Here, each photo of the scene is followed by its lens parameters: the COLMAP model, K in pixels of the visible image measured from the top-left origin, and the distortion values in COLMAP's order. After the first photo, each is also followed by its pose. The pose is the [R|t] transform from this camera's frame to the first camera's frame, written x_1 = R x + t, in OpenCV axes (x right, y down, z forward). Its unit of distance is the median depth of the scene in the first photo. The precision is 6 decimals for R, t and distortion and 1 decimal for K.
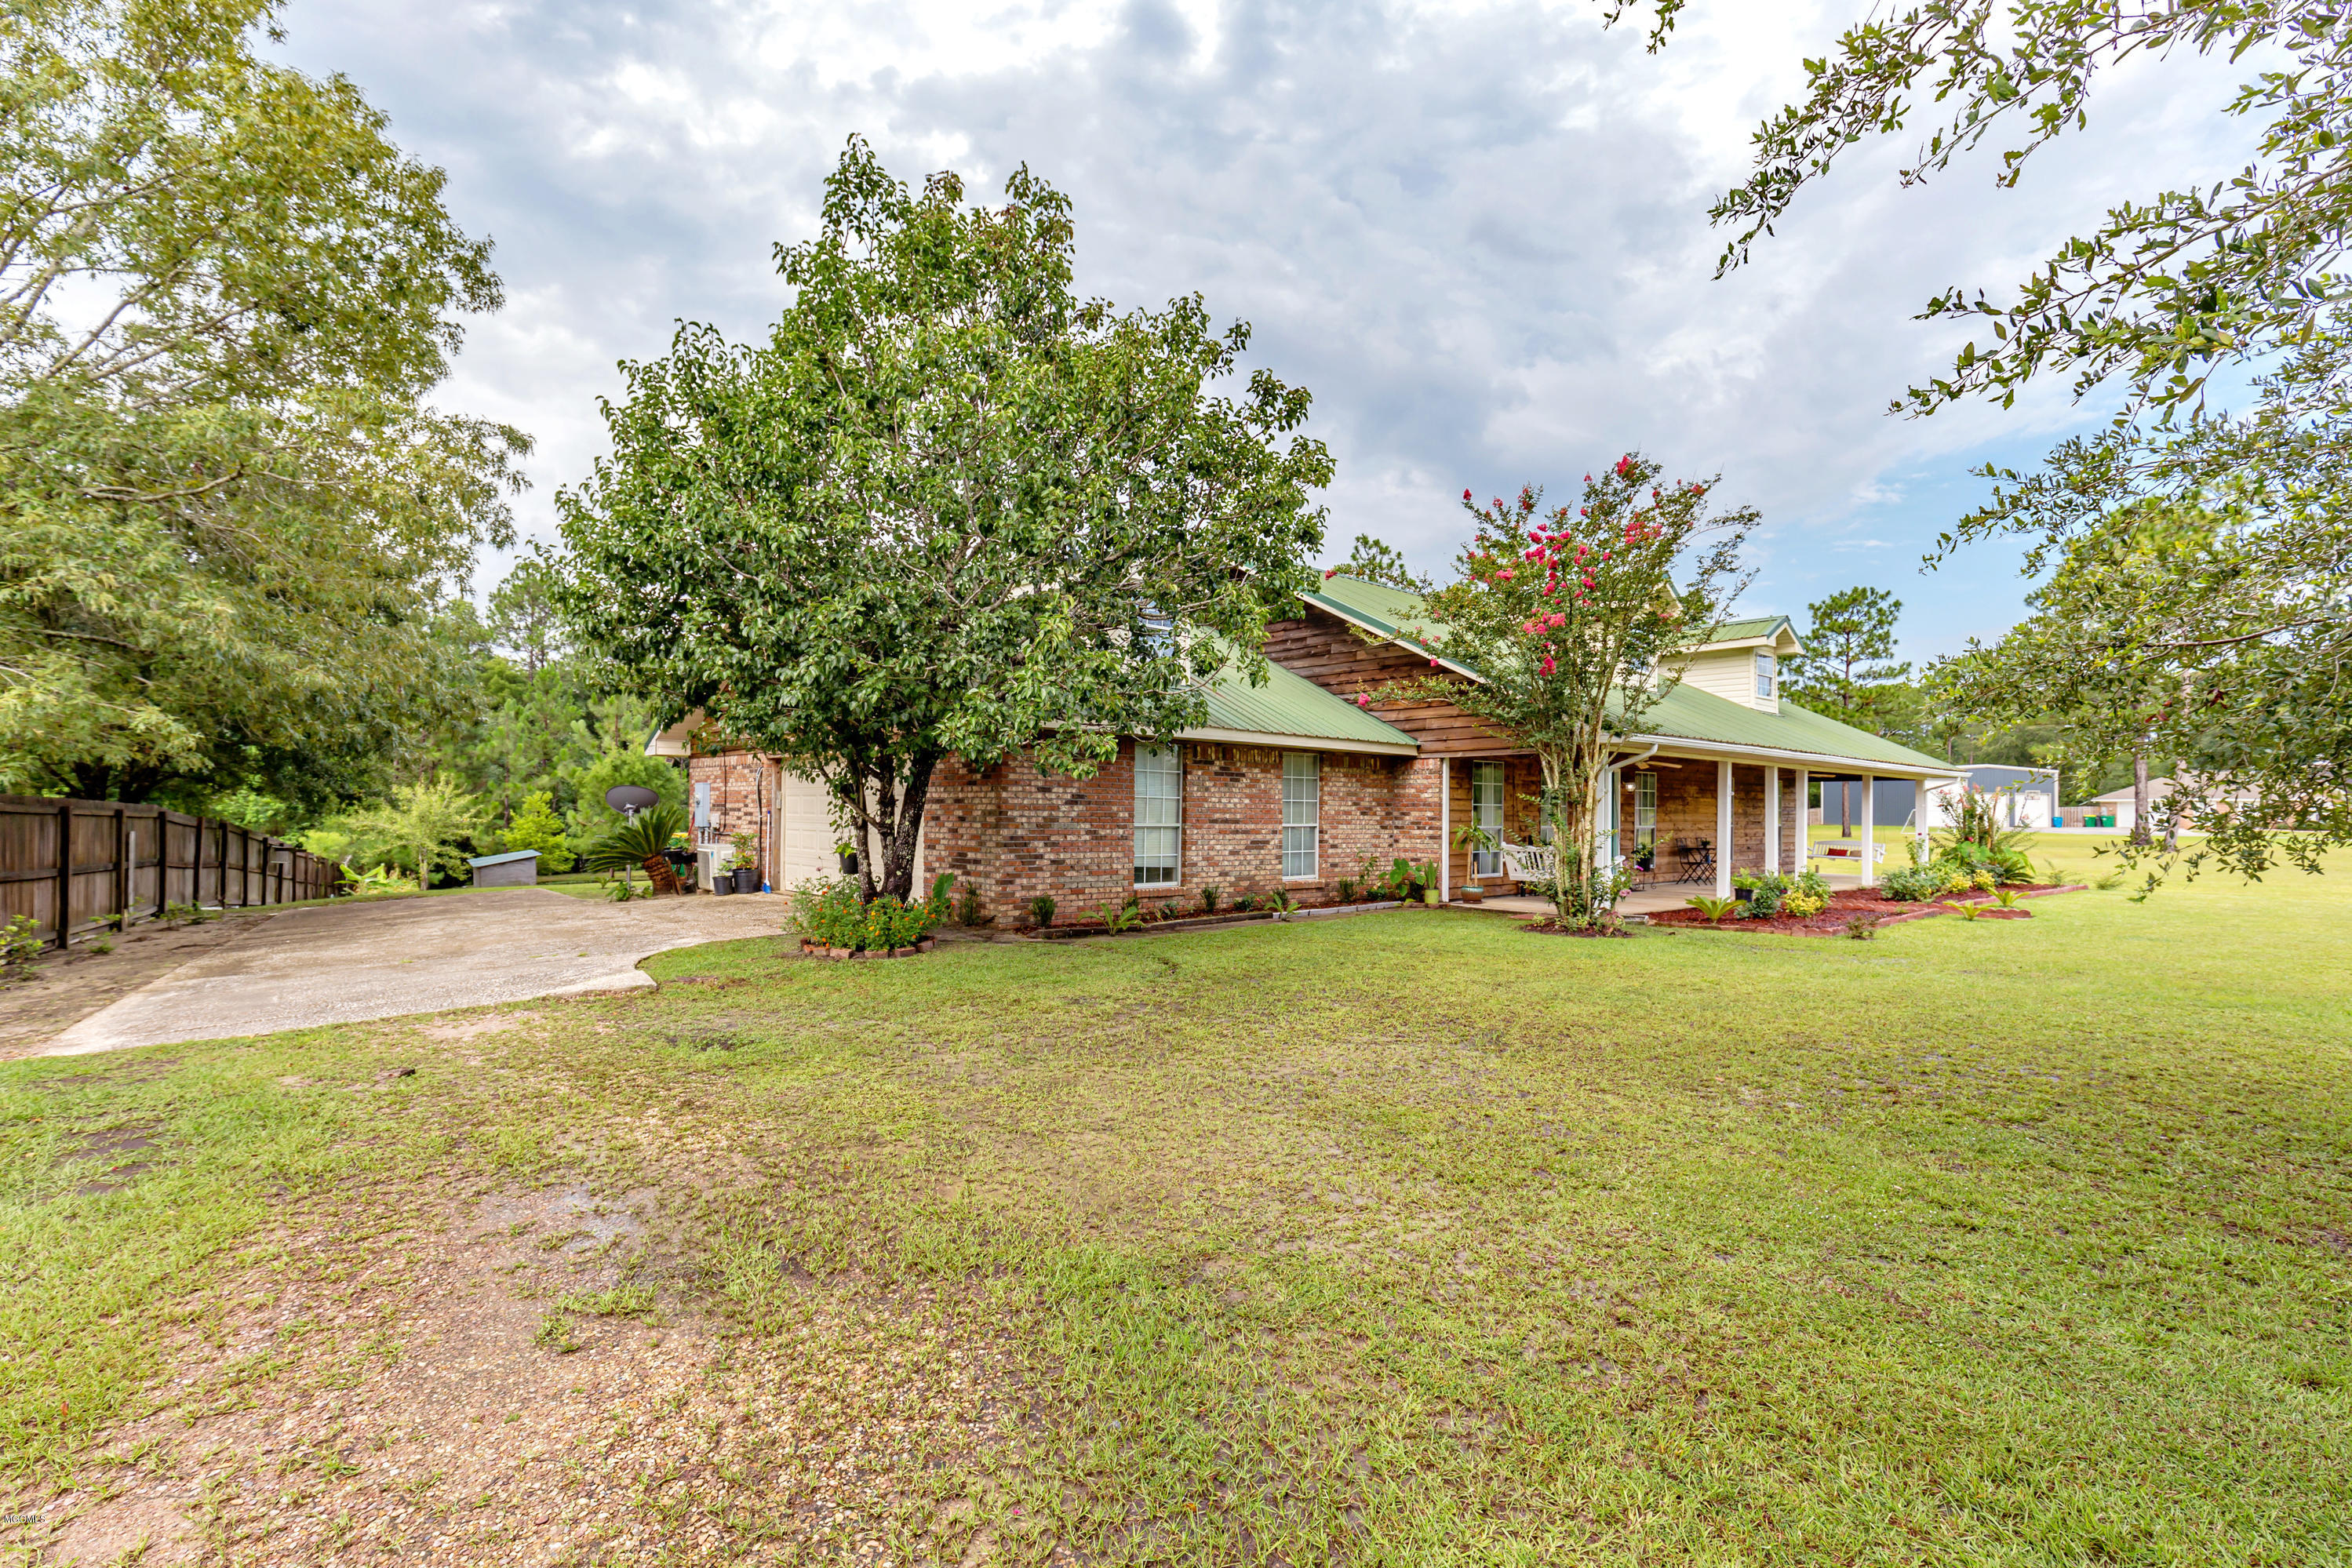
lens RADIAL K [[1079.4, 0, 1124.6], [0, 1079.4, 779.6], [0, 0, 1]] dist [0.010261, -0.002750]
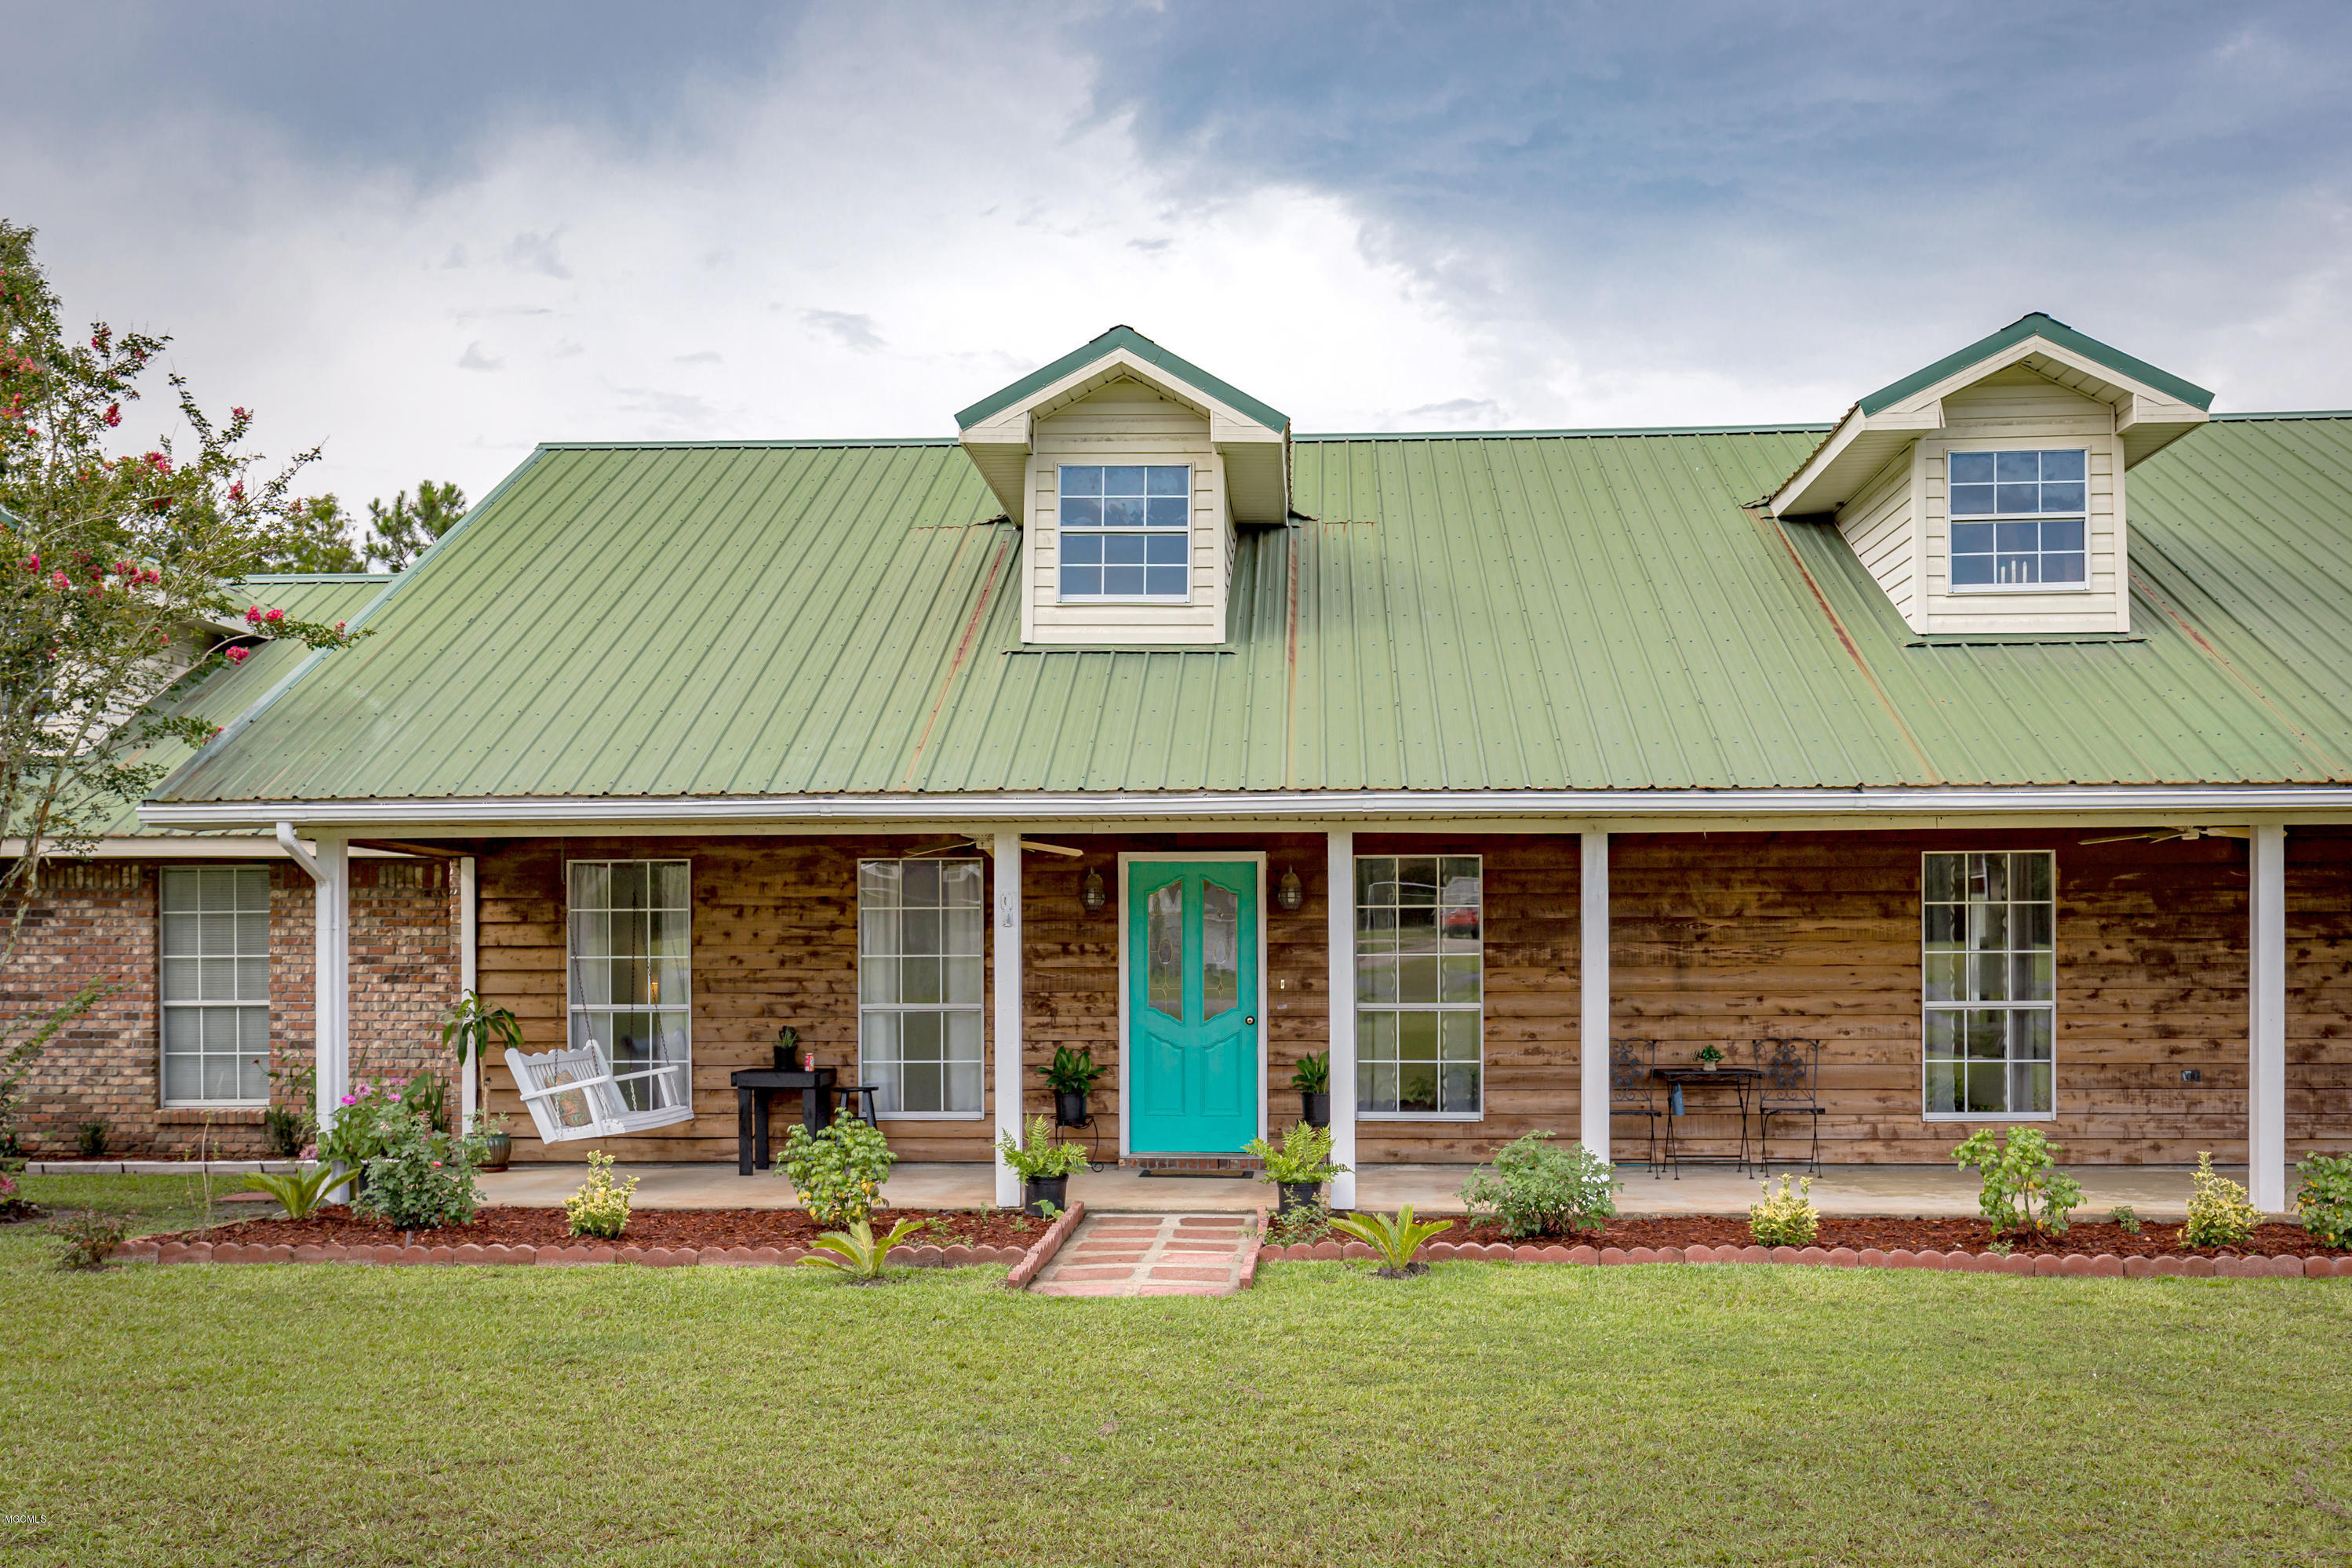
lens RADIAL K [[2386.4, 0, 1181.1], [0, 2386.4, 963.7], [0, 0, 1]] dist [0.006680, 0.000000]
pose [[0.712801, -0.015432, -0.701197, 0.918344], [0.029294, 0.999541, 0.007781, 0.019244], [0.700754, -0.026087, 0.712925, 0.352161]]
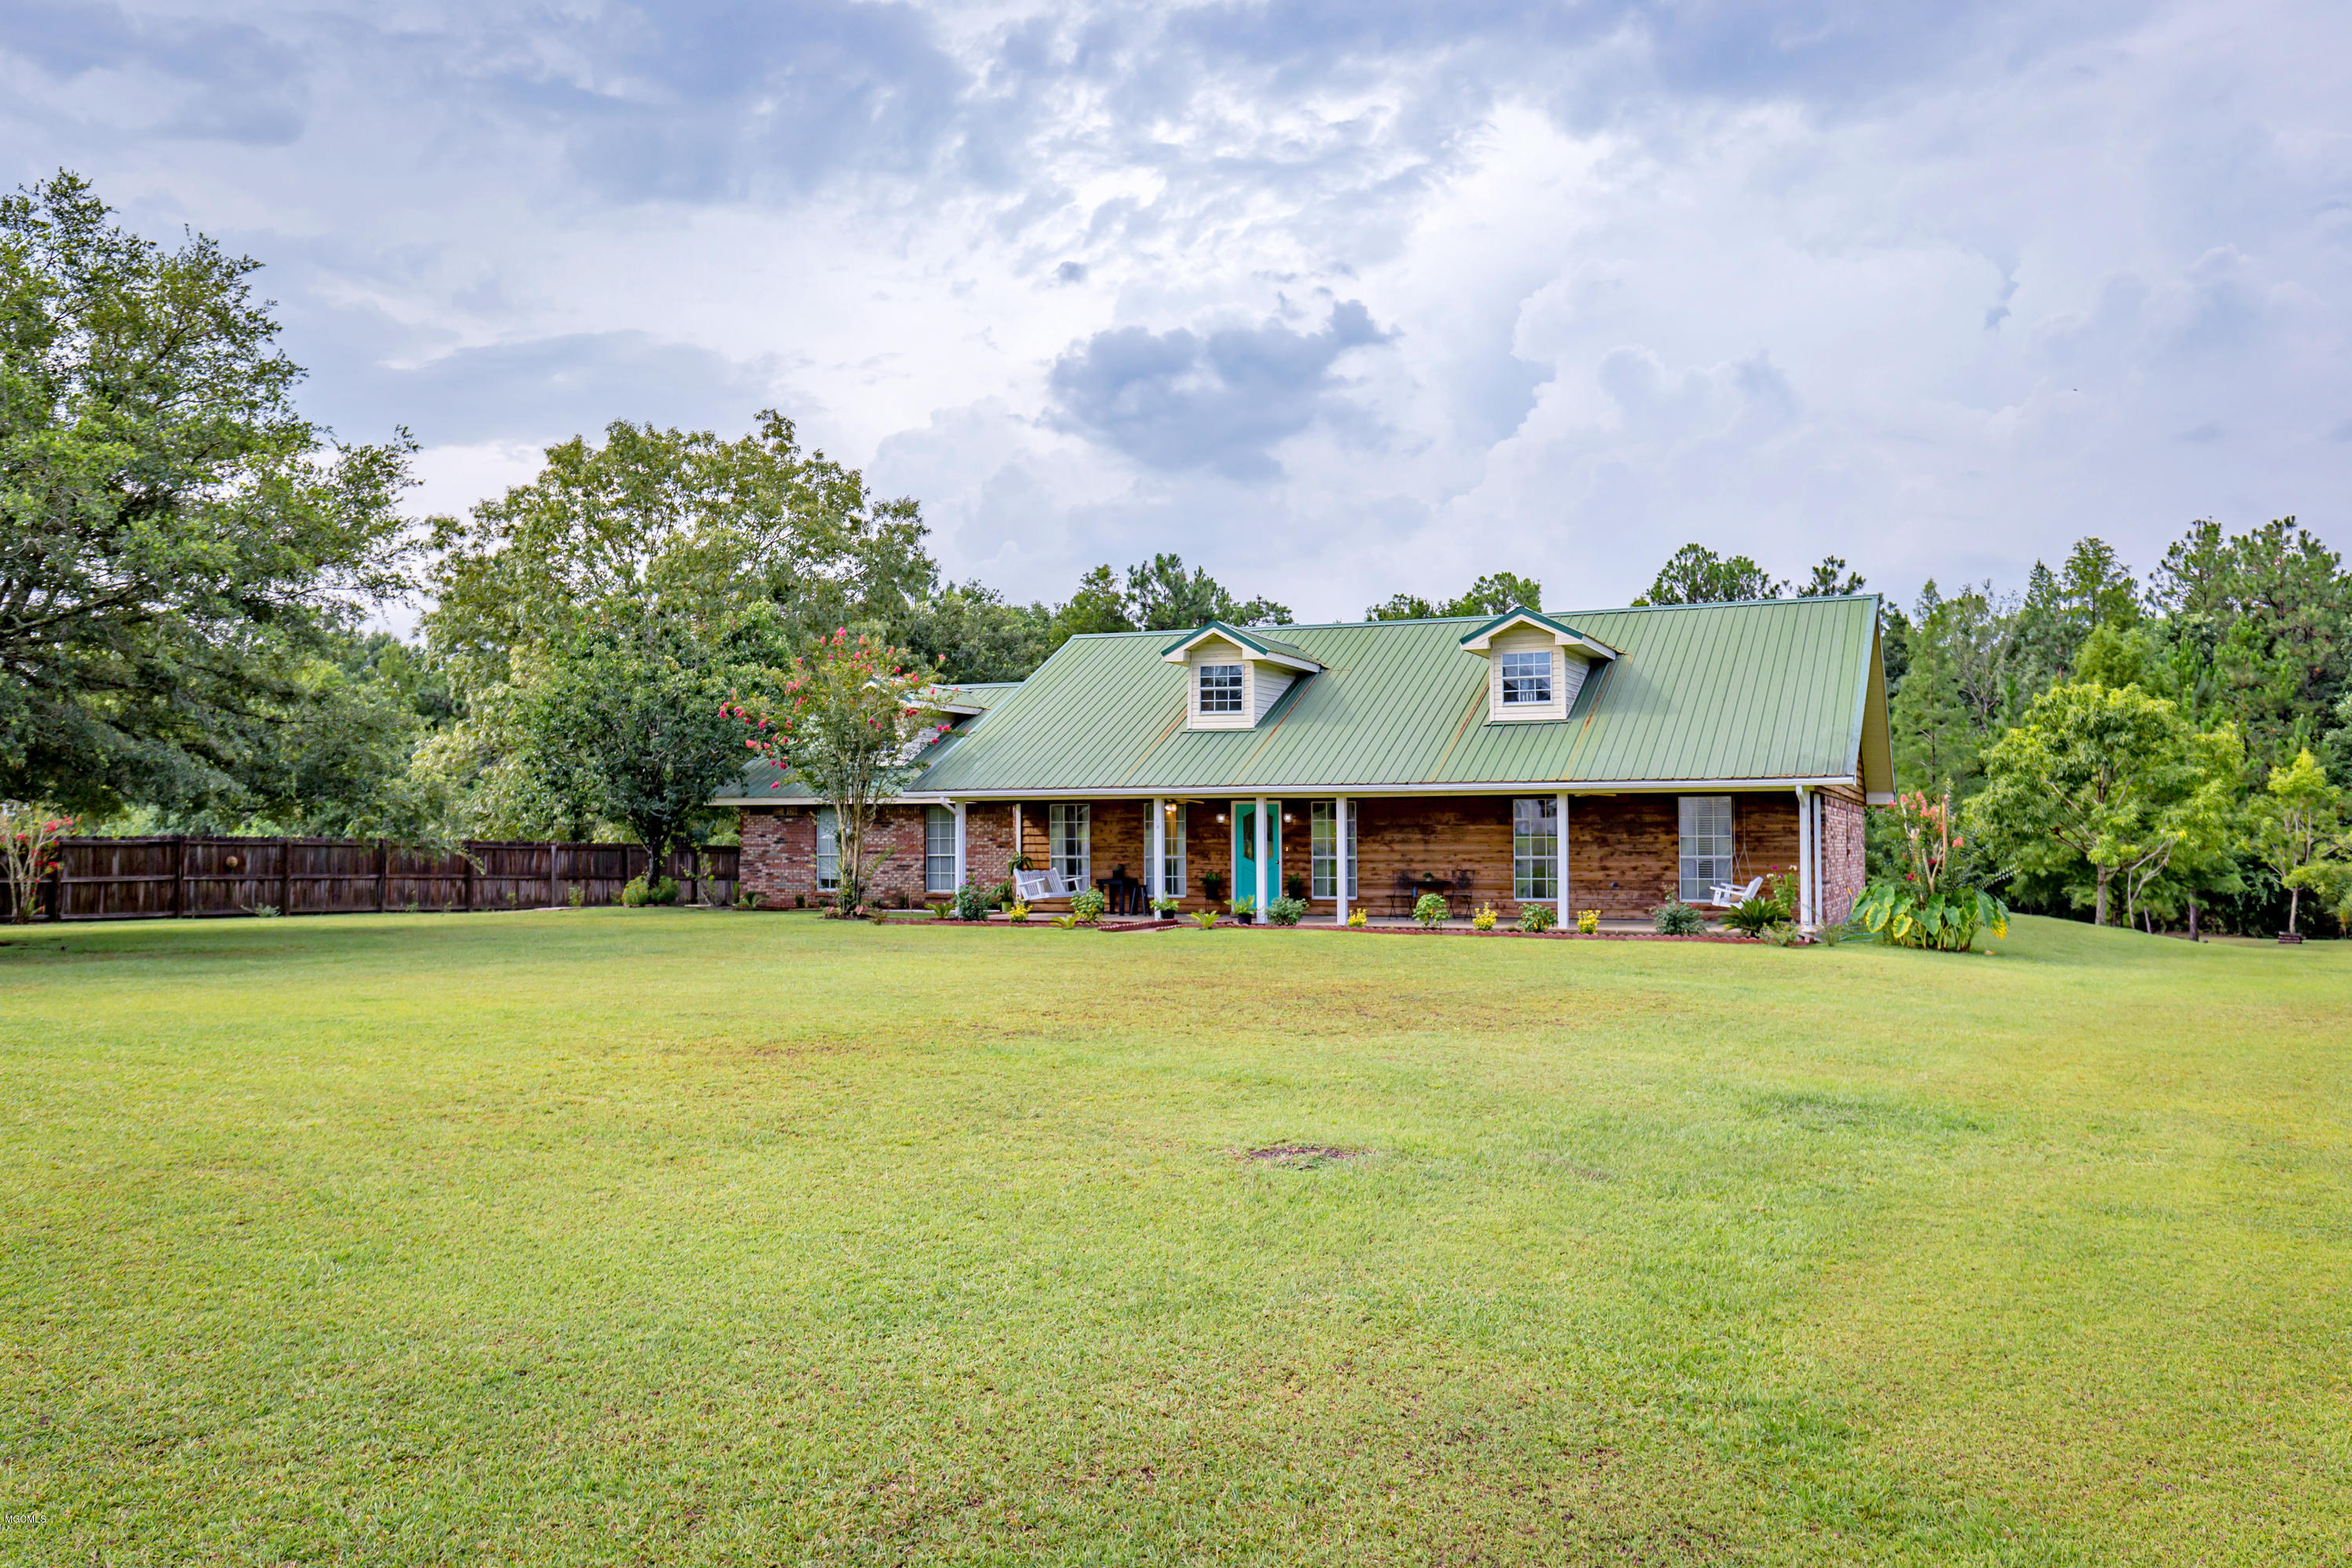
lens RADIAL K [[1908.0, 0, 1181.6], [0, 1908.0, 781.2], [0, 0, 1]] dist [-0.000856, 0.011708]
pose [[0.430135, -0.042563, -0.901761, 1.848779], [0.029103, 0.999023, -0.033272, 0.026177], [0.902296, -0.011933, 0.430953, 0.124368]]
